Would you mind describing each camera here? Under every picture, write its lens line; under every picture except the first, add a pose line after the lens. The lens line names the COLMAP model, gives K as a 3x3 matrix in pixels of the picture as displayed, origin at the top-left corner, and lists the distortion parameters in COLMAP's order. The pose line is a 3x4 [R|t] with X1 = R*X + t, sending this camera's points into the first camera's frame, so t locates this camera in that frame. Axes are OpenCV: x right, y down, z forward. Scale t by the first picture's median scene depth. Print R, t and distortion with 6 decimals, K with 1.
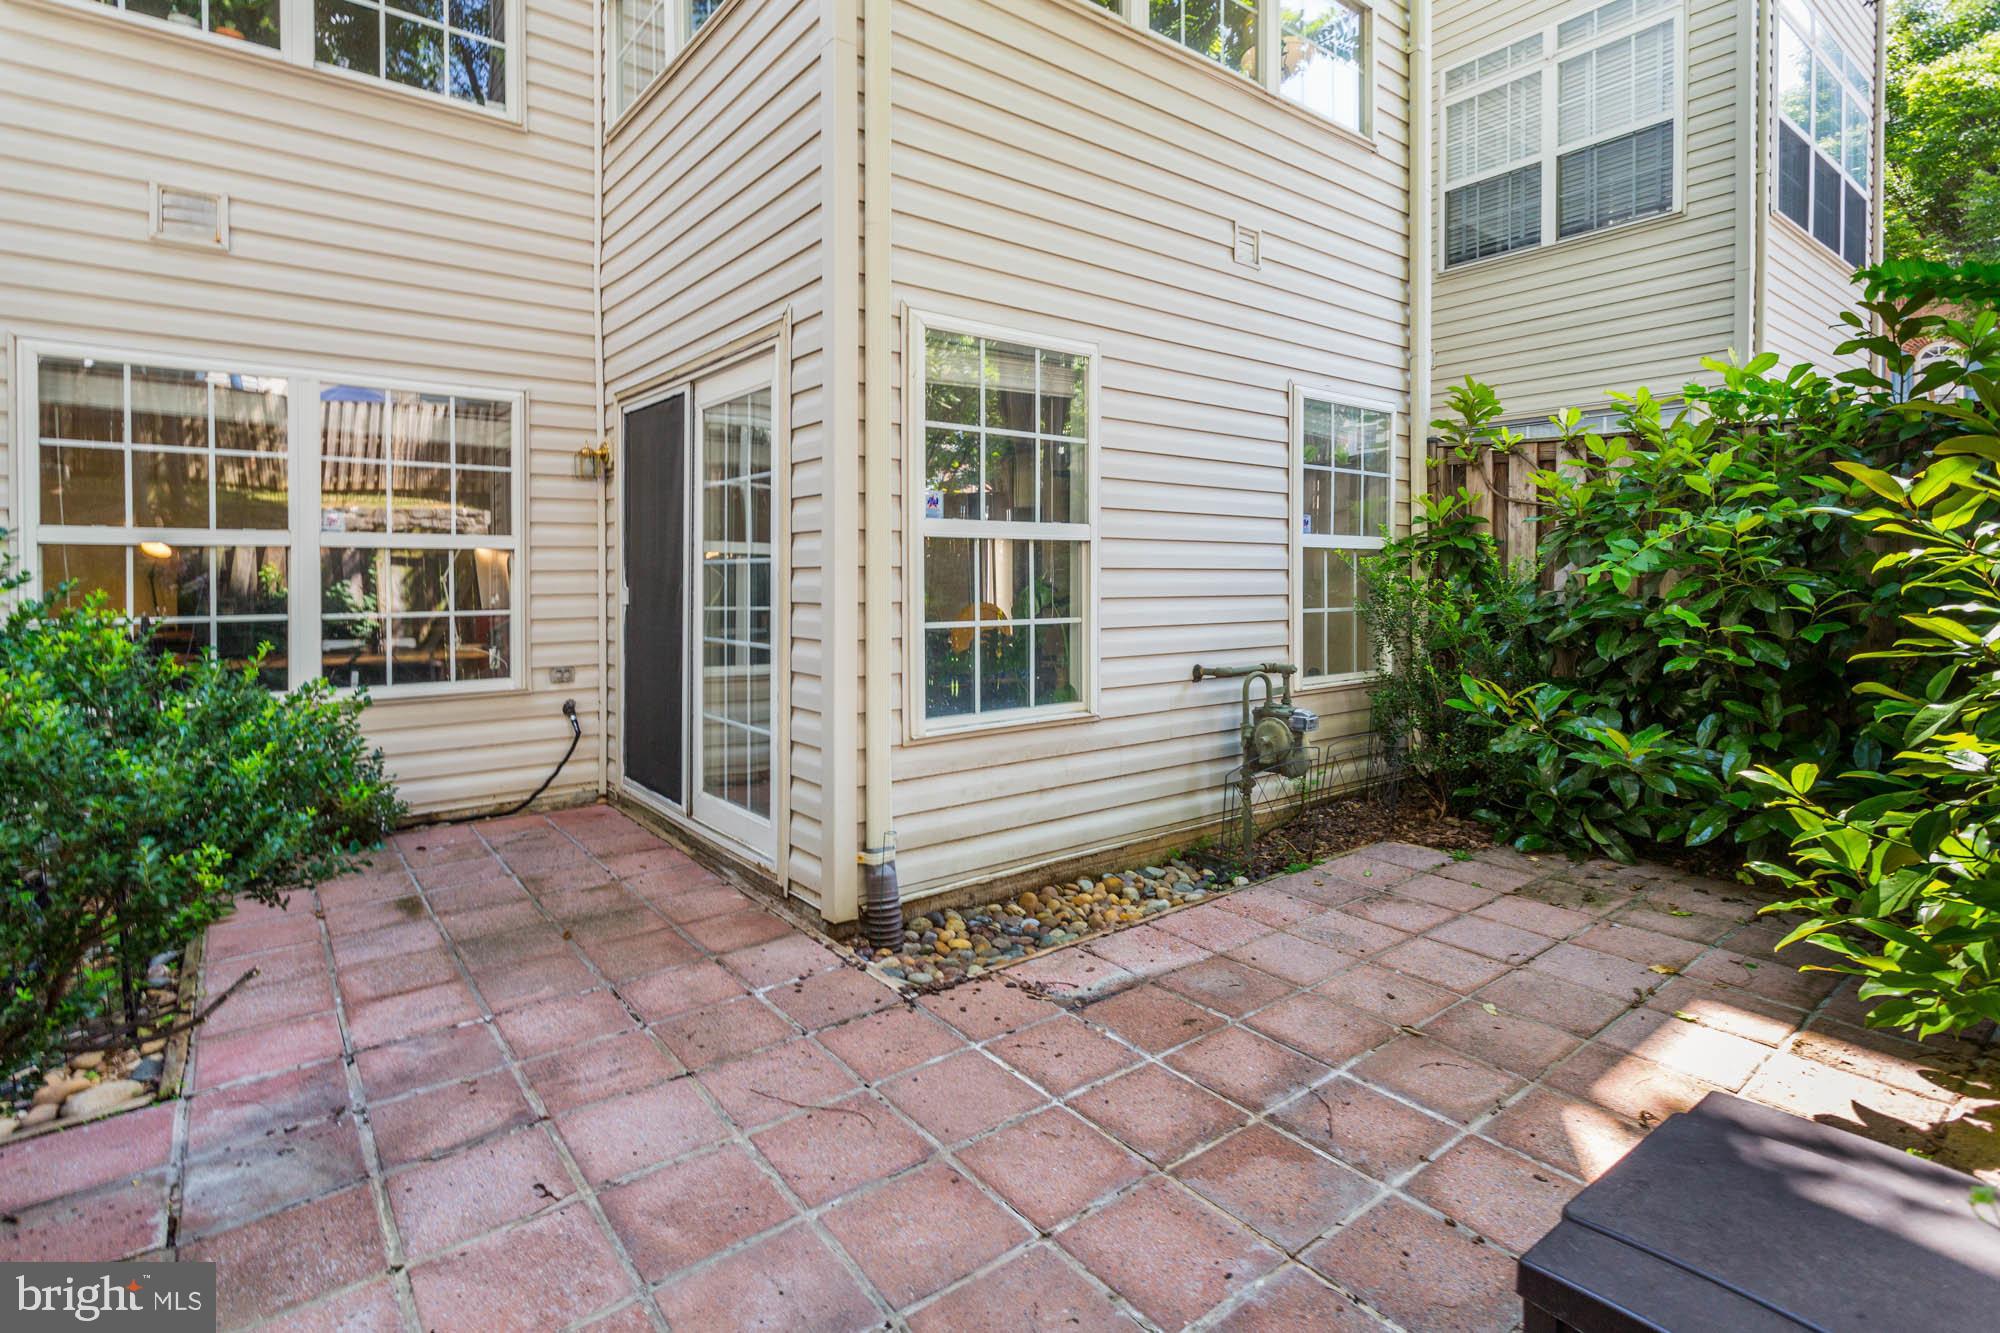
lens RADIAL K [[983.6, 0, 1008.0], [0, 983.6, 668.3], [0, 0, 1]] dist [0.005451, 0.001026]
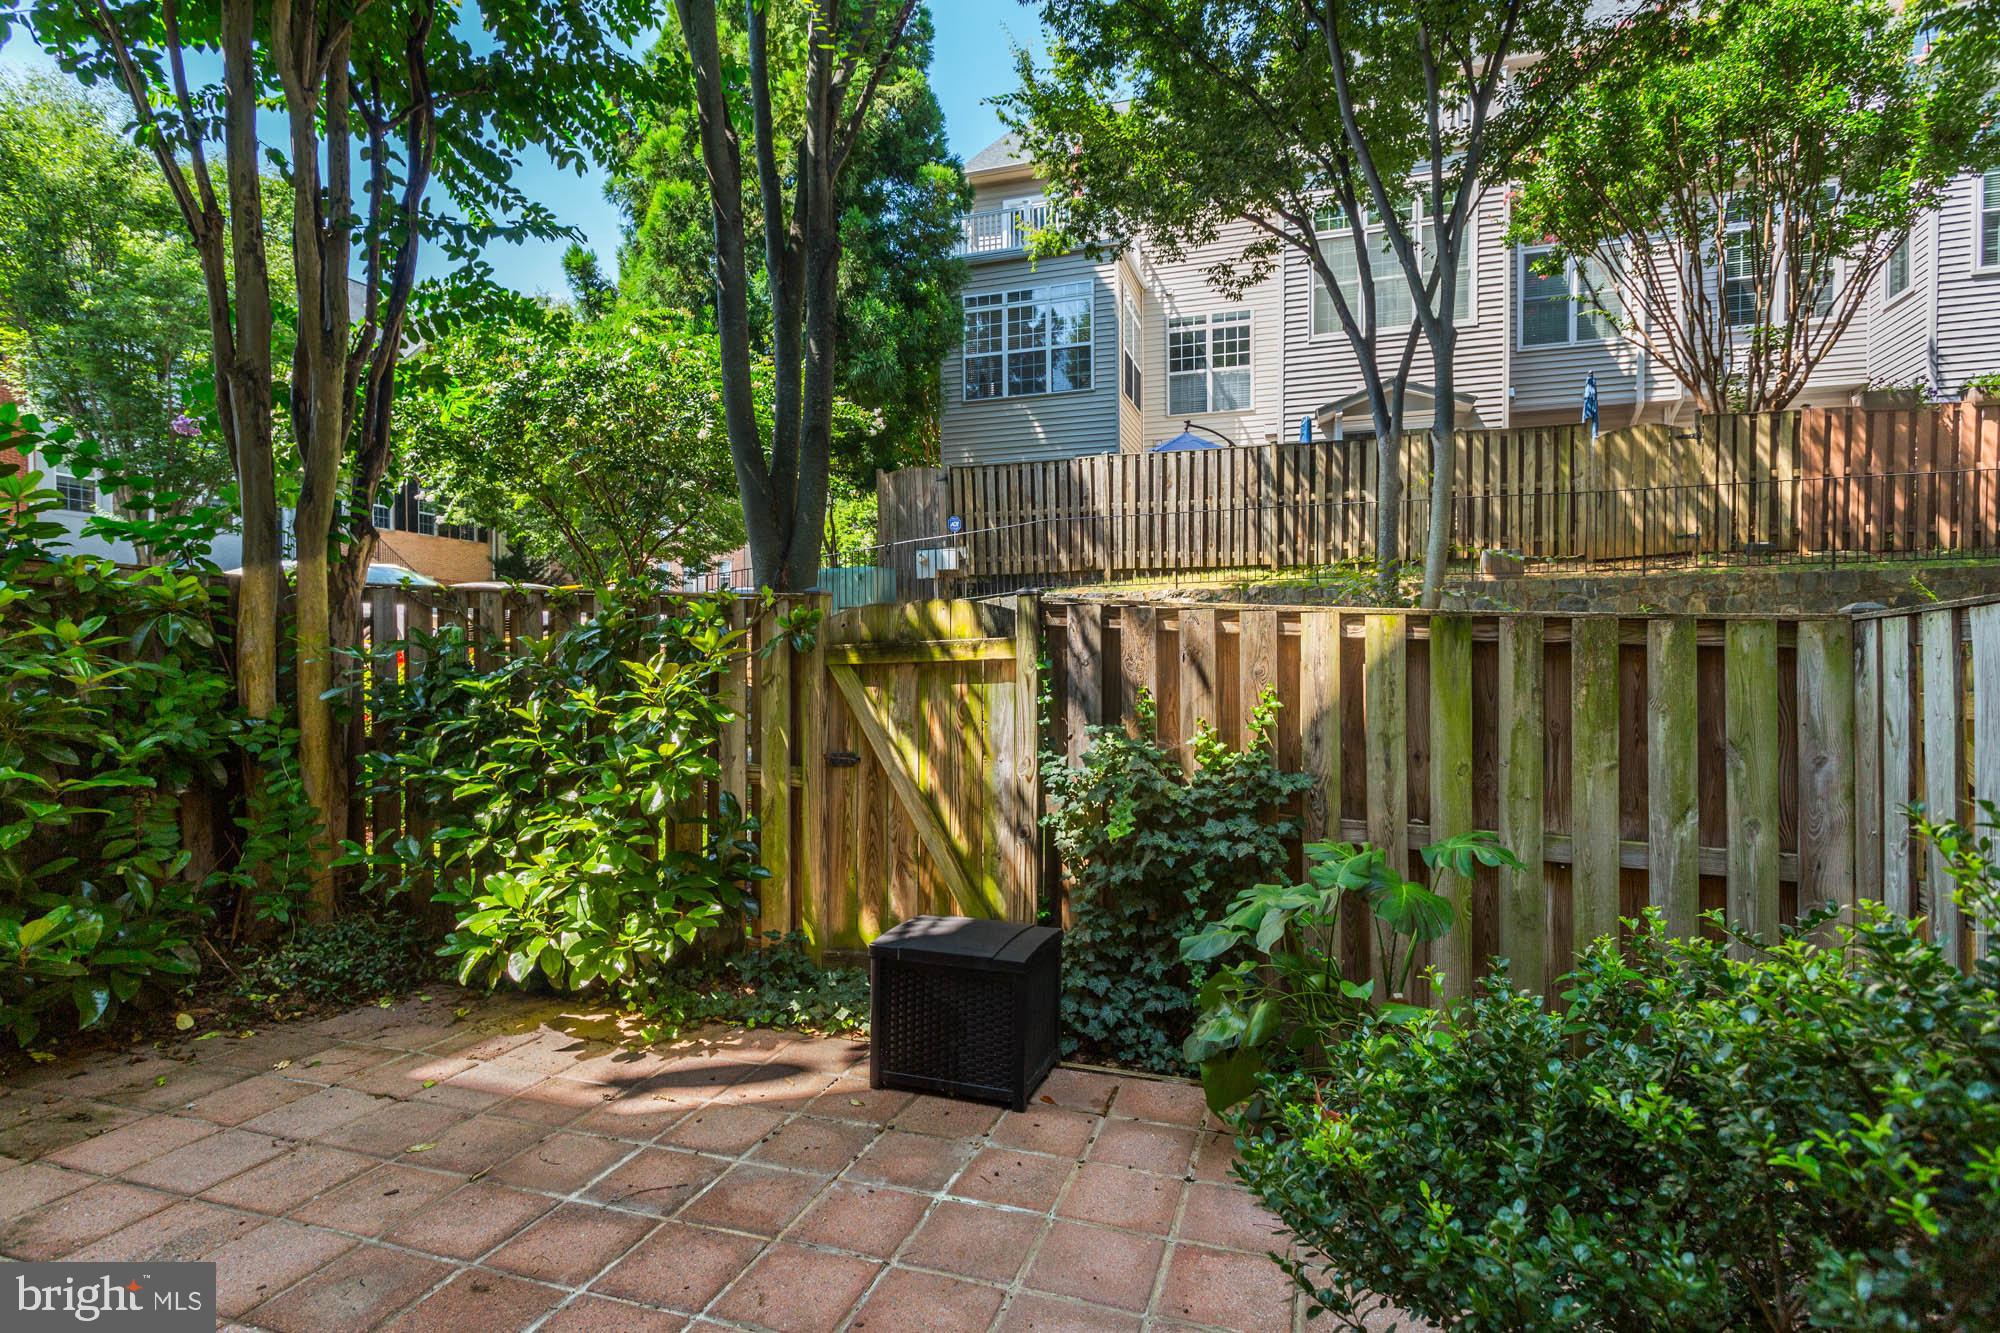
lens RADIAL K [[983.6, 0, 1007.0], [0, 983.6, 666.2], [0, 0, 1]] dist [0.005451, 0.001026]
pose [[-0.547259, 0.002119, 0.836961, -0.900018], [0.087171, 0.994703, 0.054479, -0.212576], [-0.832412, 0.102773, -0.544544, 1.177882]]
